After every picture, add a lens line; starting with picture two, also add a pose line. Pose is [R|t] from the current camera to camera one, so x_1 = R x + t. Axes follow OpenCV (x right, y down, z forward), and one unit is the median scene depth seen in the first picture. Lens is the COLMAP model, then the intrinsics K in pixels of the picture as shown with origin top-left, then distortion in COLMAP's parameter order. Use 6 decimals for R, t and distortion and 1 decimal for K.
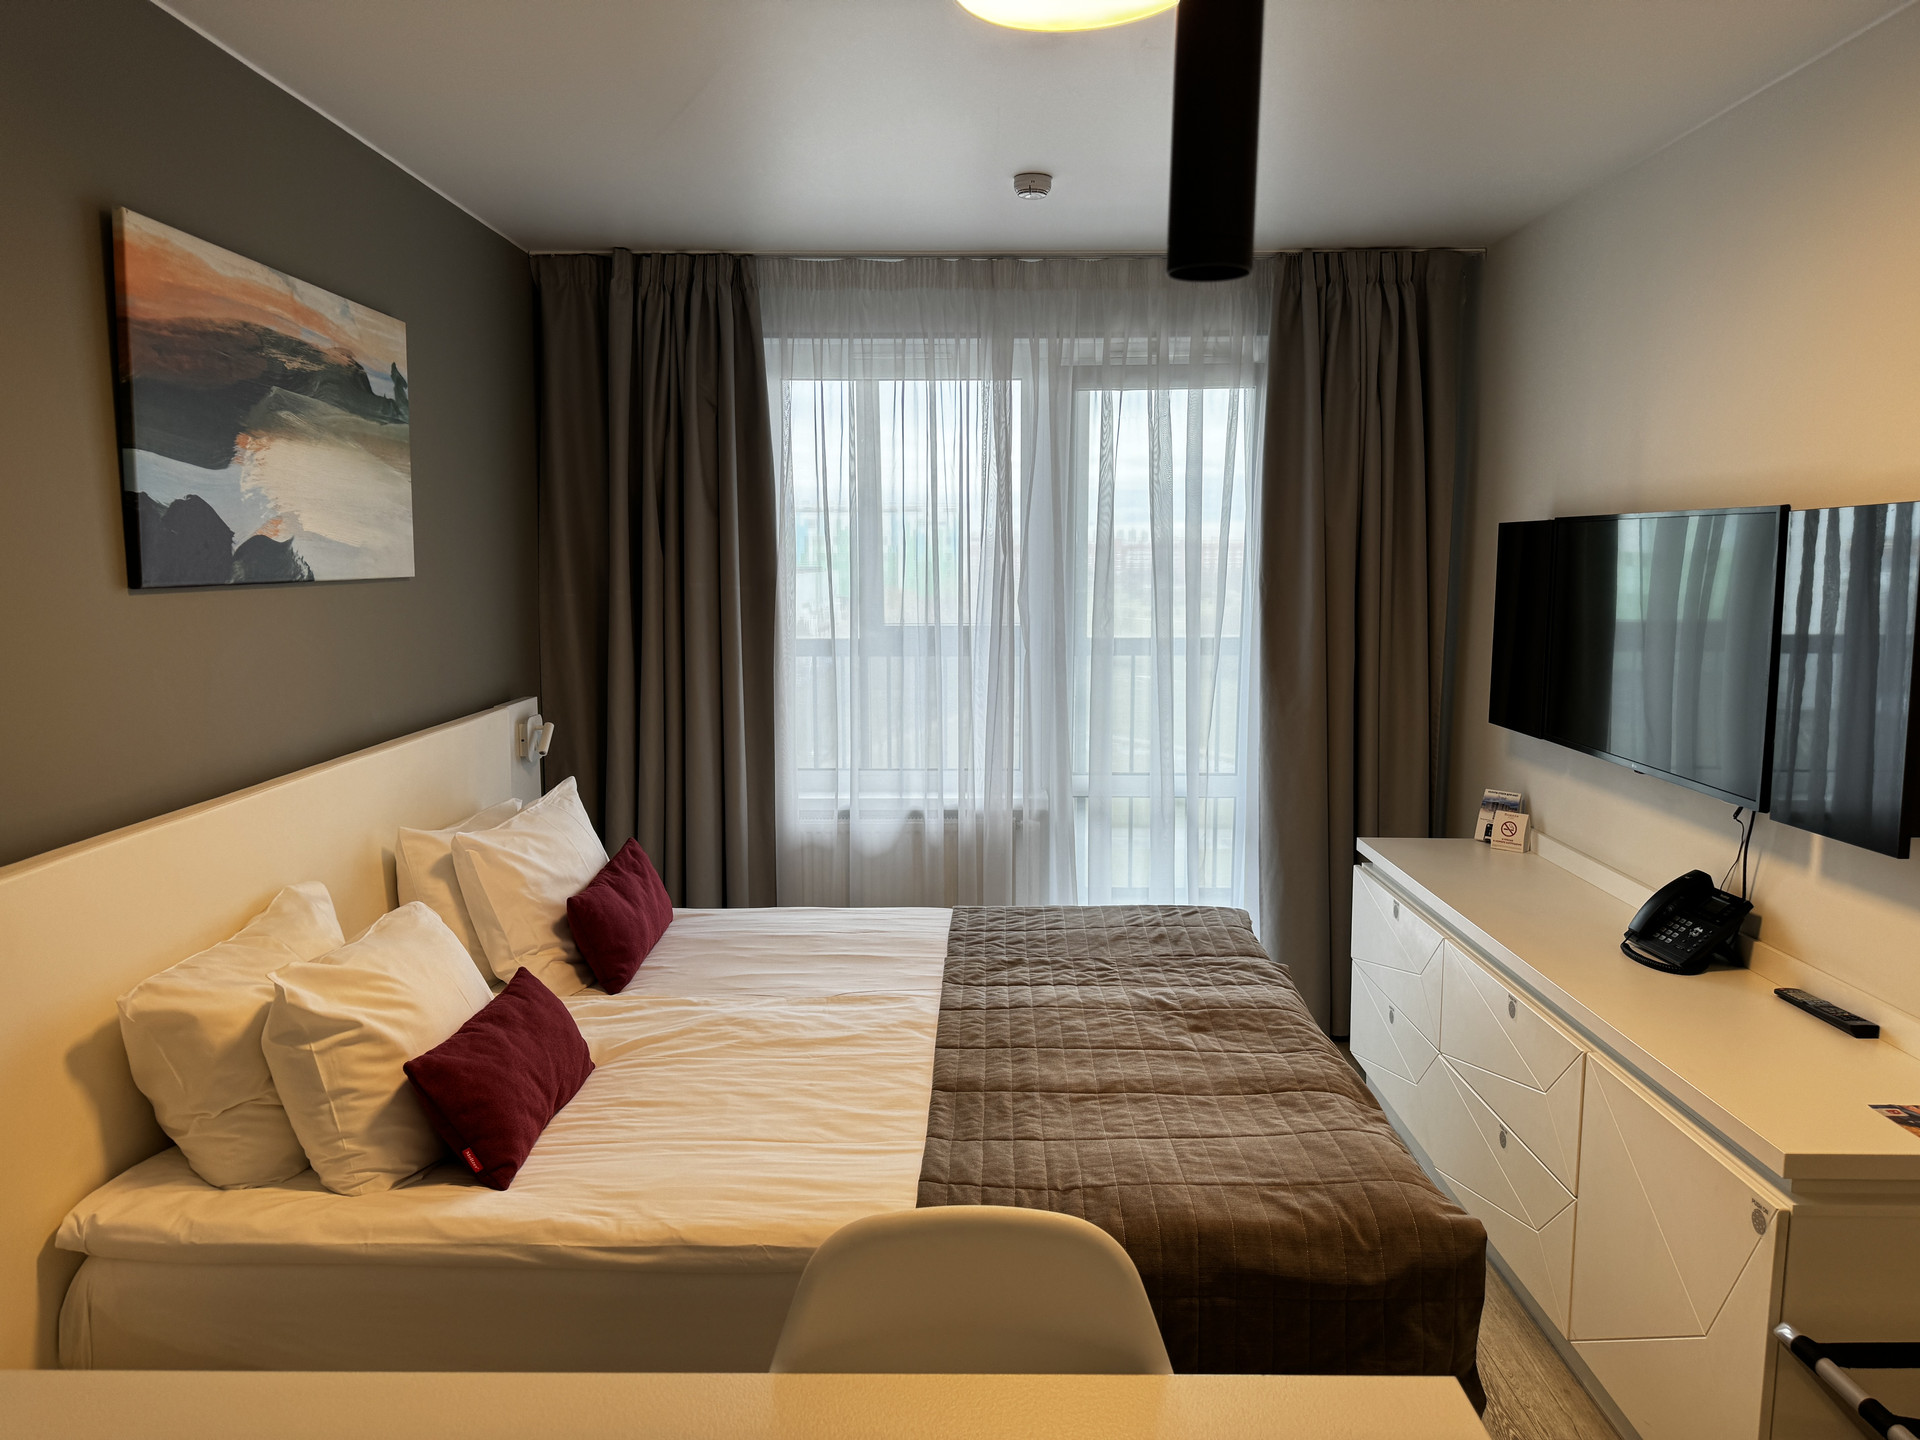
lens RADIAL K [[1349.6, 0, 955.4], [0, 1349.6, 721.9], [0, 0, 1]] dist [0.061691, -0.070203]
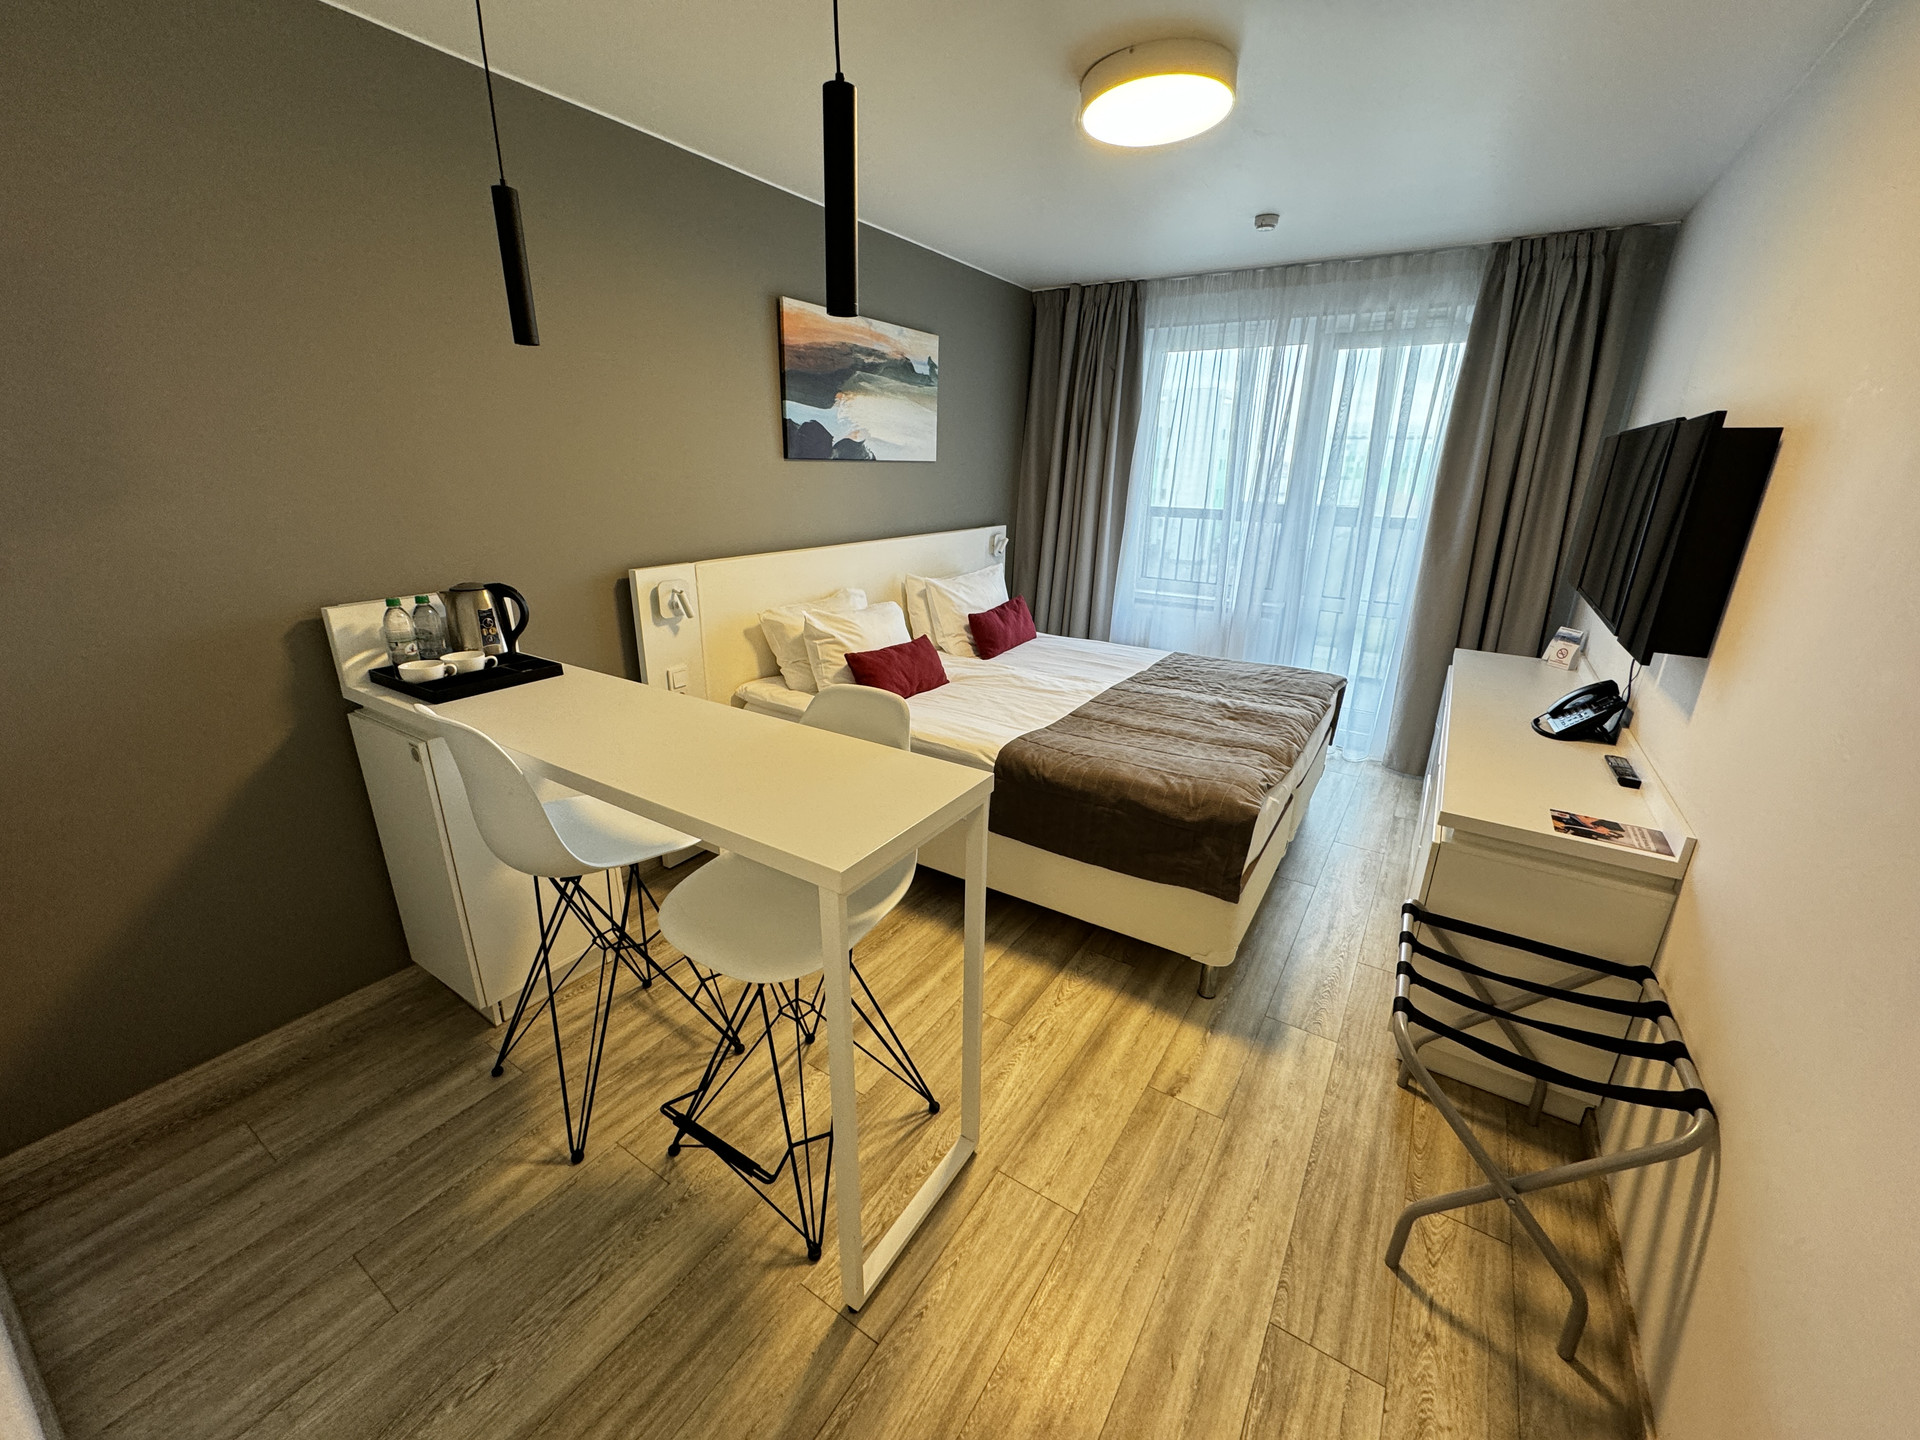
lens RADIAL K [[764.0, 0, 958.2], [0, 764.0, 717.0], [0, 0, 1]] dist [-0.002283, 0.000466]
pose [[0.848644, 0.182947, -0.496321, 0.380422], [-0.083924, 0.972970, 0.215143, 0.030941], [0.522265, -0.140926, 0.841058, -0.077801]]
